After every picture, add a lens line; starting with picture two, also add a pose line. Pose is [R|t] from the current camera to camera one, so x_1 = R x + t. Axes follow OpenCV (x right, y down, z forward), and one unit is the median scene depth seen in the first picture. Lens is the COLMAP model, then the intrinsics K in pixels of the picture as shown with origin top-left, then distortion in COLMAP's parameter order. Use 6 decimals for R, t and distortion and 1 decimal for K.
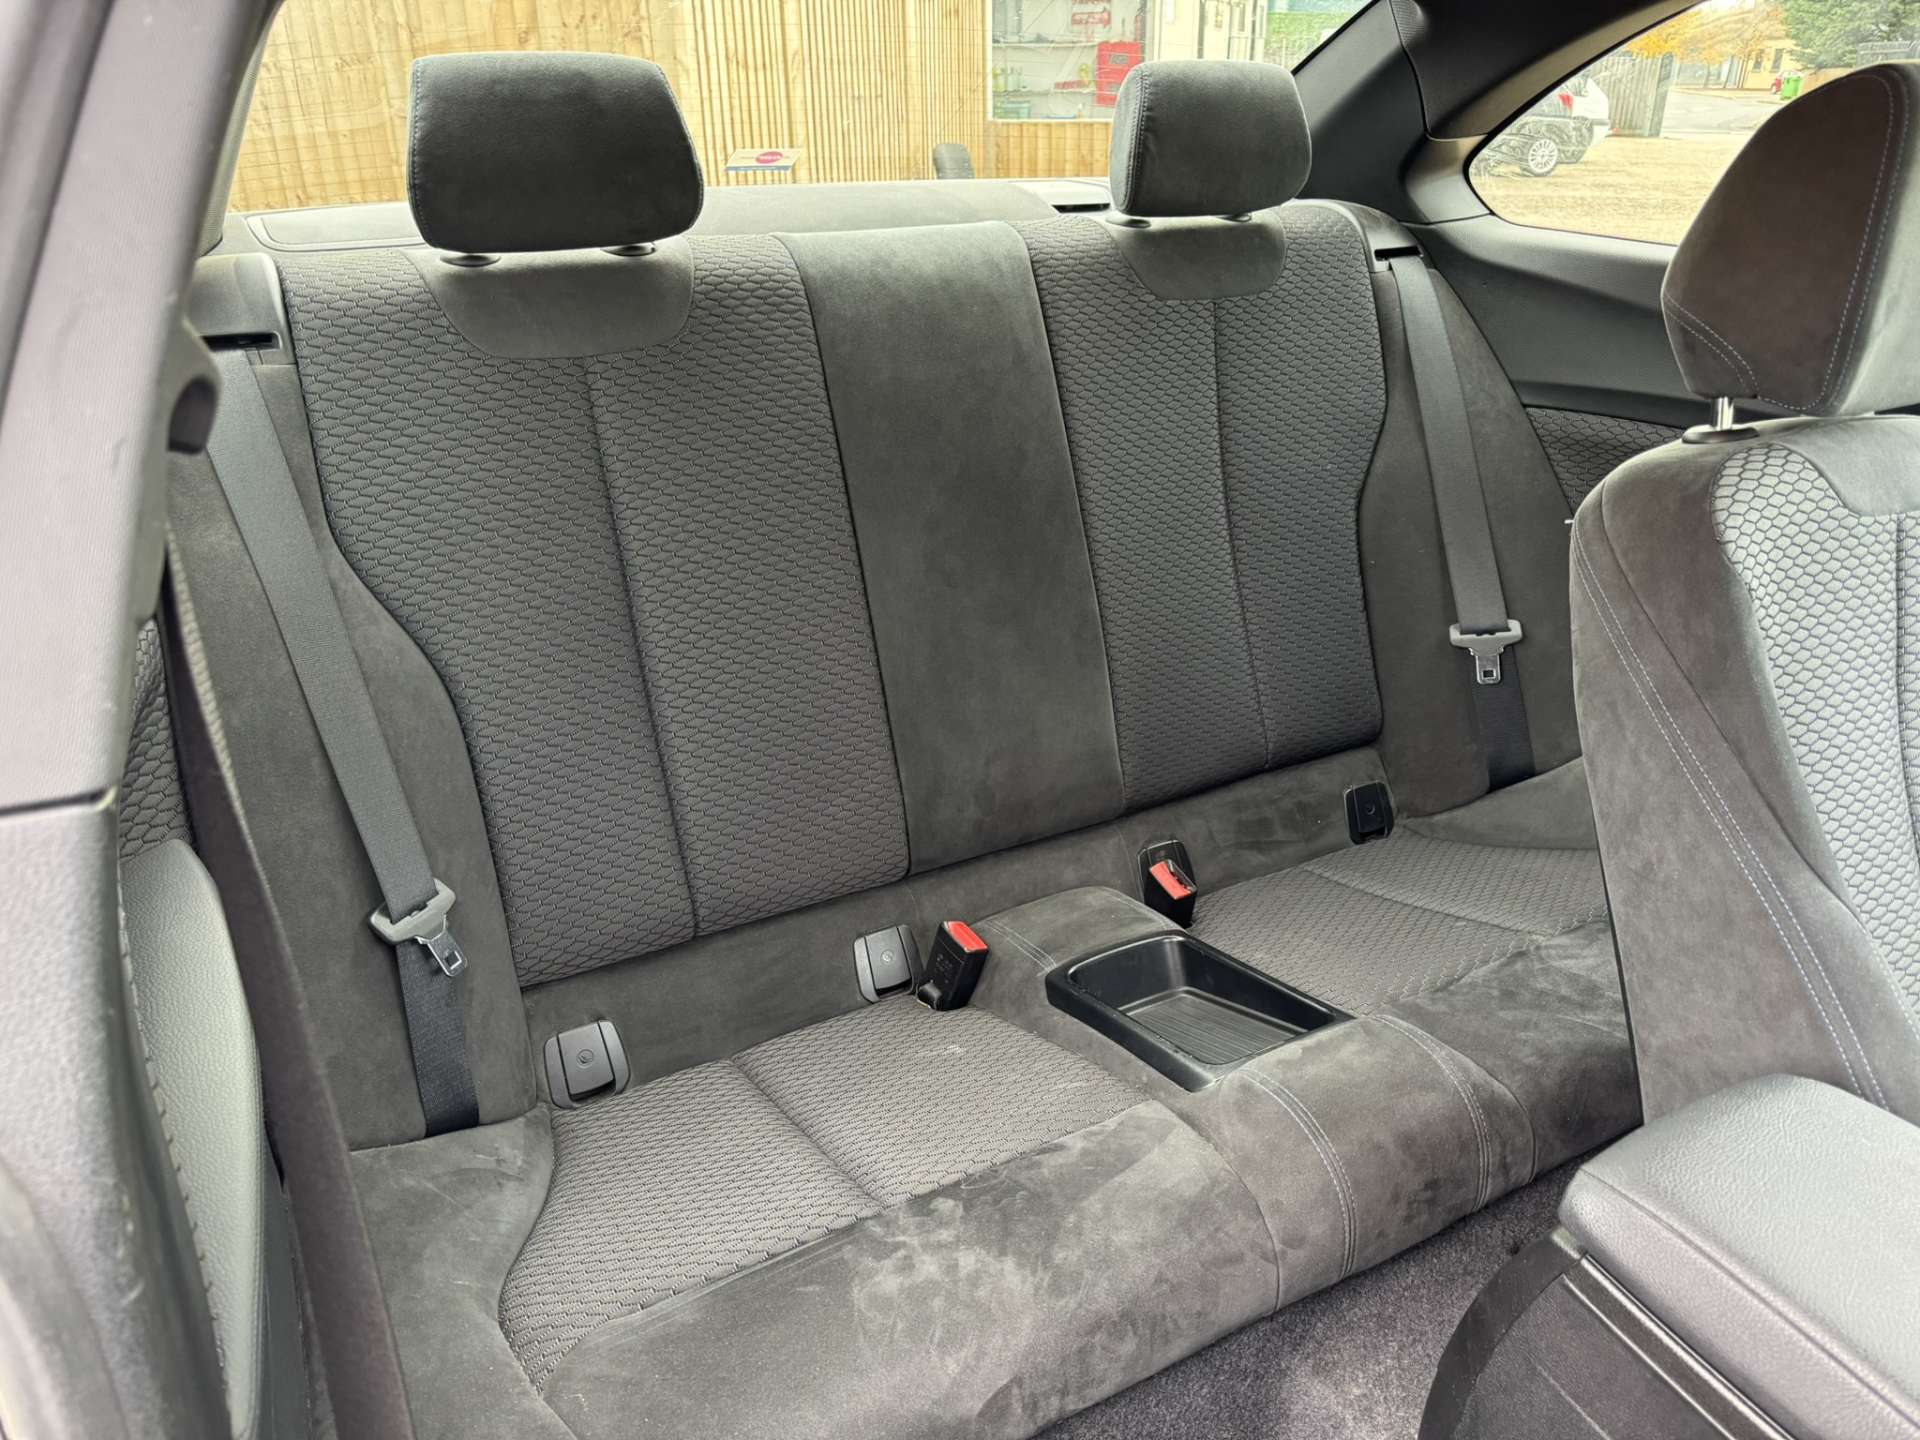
lens RADIAL K [[1359.2, 0, 962.7], [0, 1359.2, 702.6], [0, 0, 1]] dist [0.005438, -0.000471]
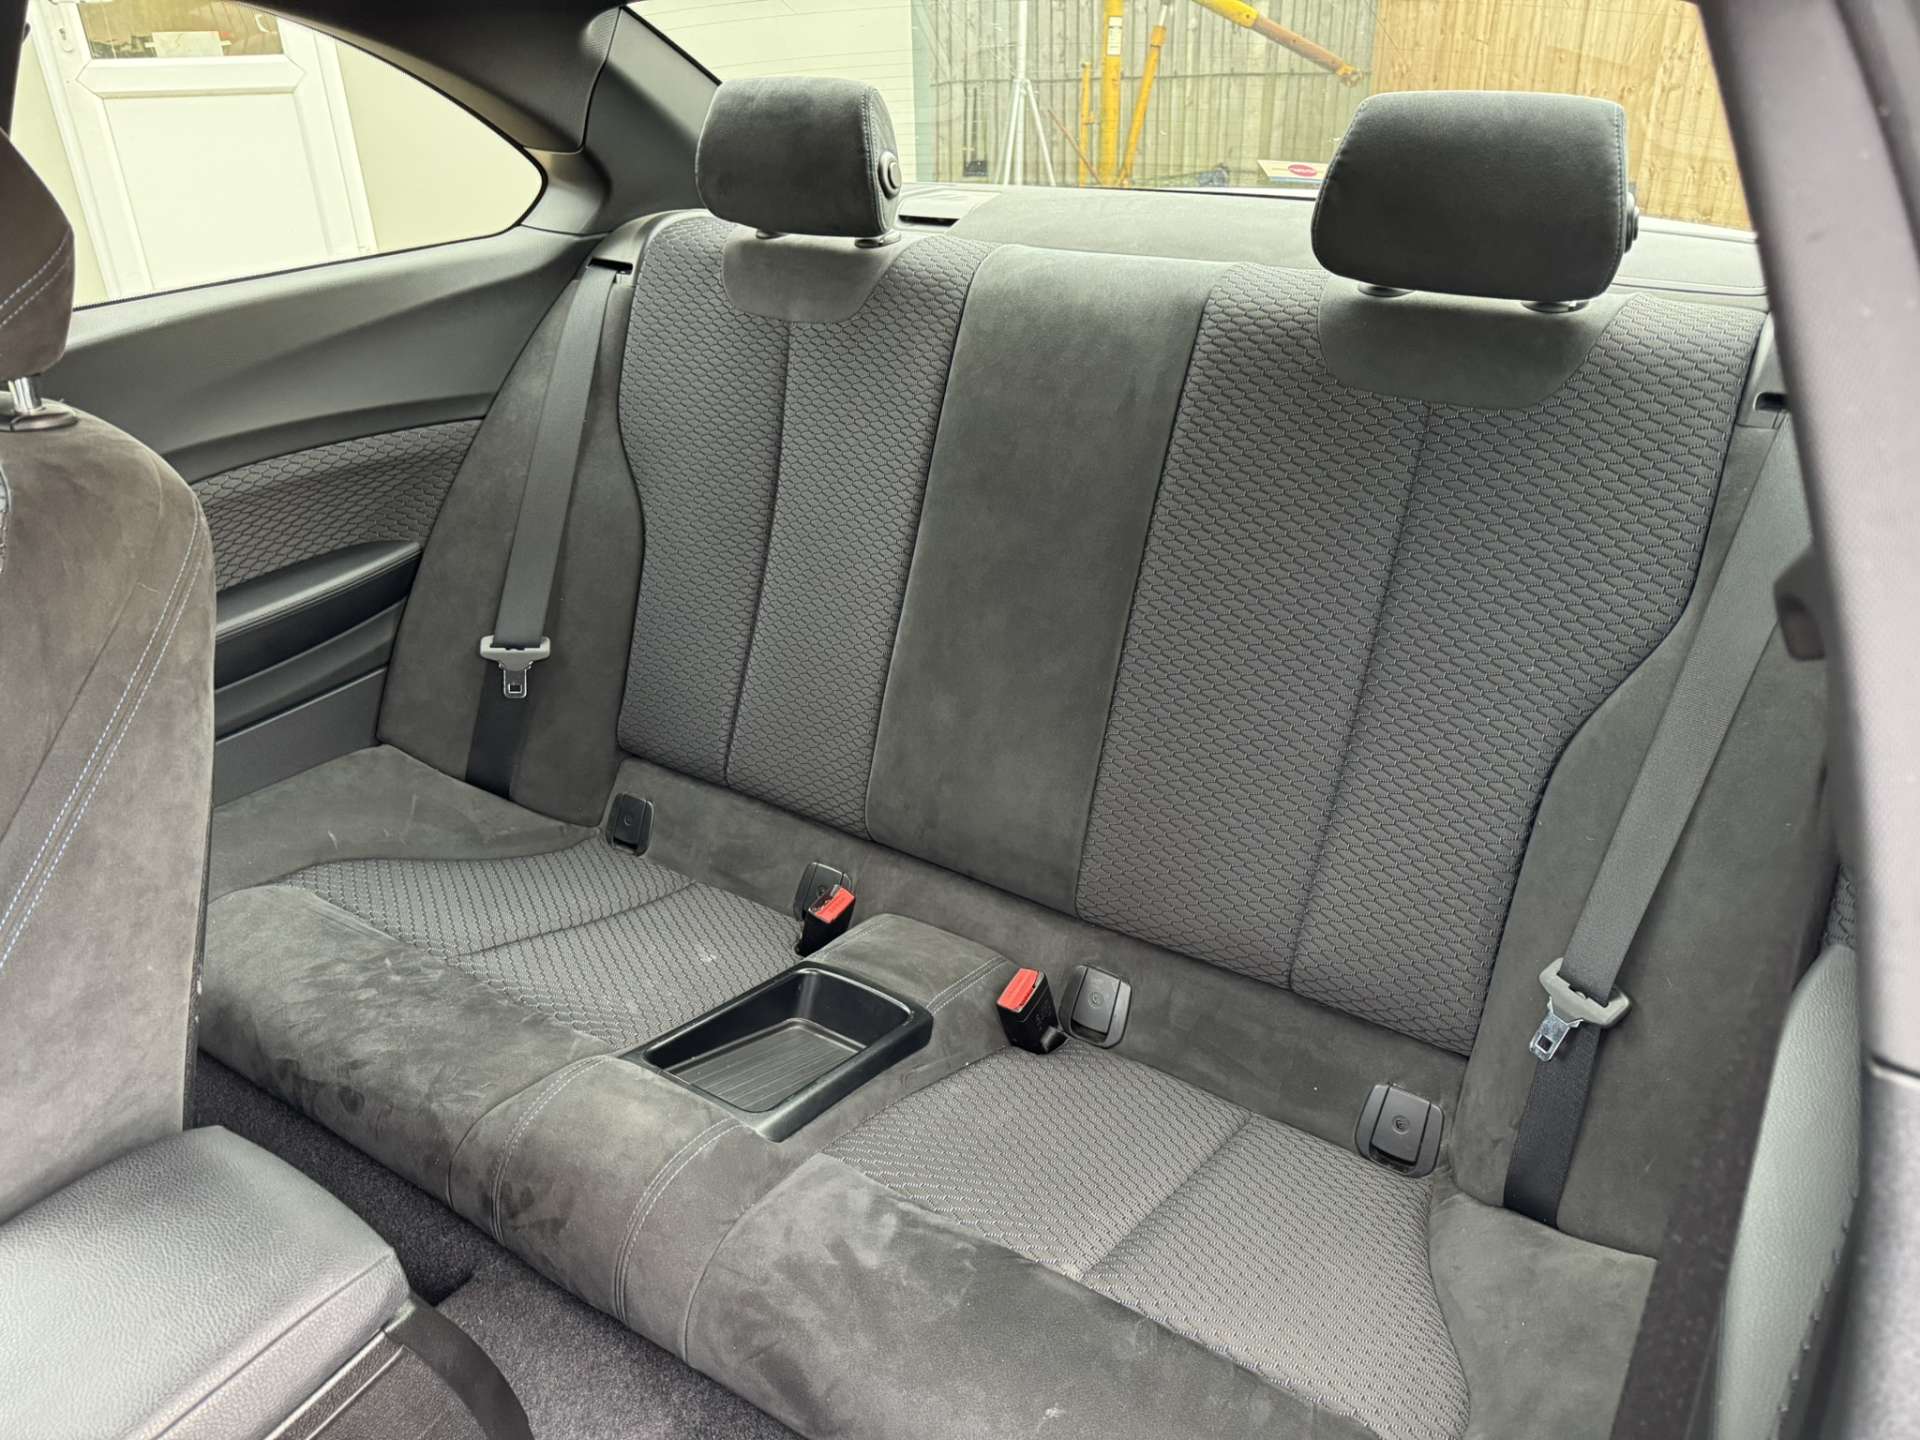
lens RADIAL K [[1348.5, 0, 965.2], [0, 1348.5, 726.0], [0, 0, 1]] dist [0.014906, -0.019422]
pose [[0.463498, 0.378944, -0.800981, 0.757496], [-0.391580, 0.898483, 0.198479, -0.186156], [0.794880, 0.221654, 0.564832, 0.412840]]
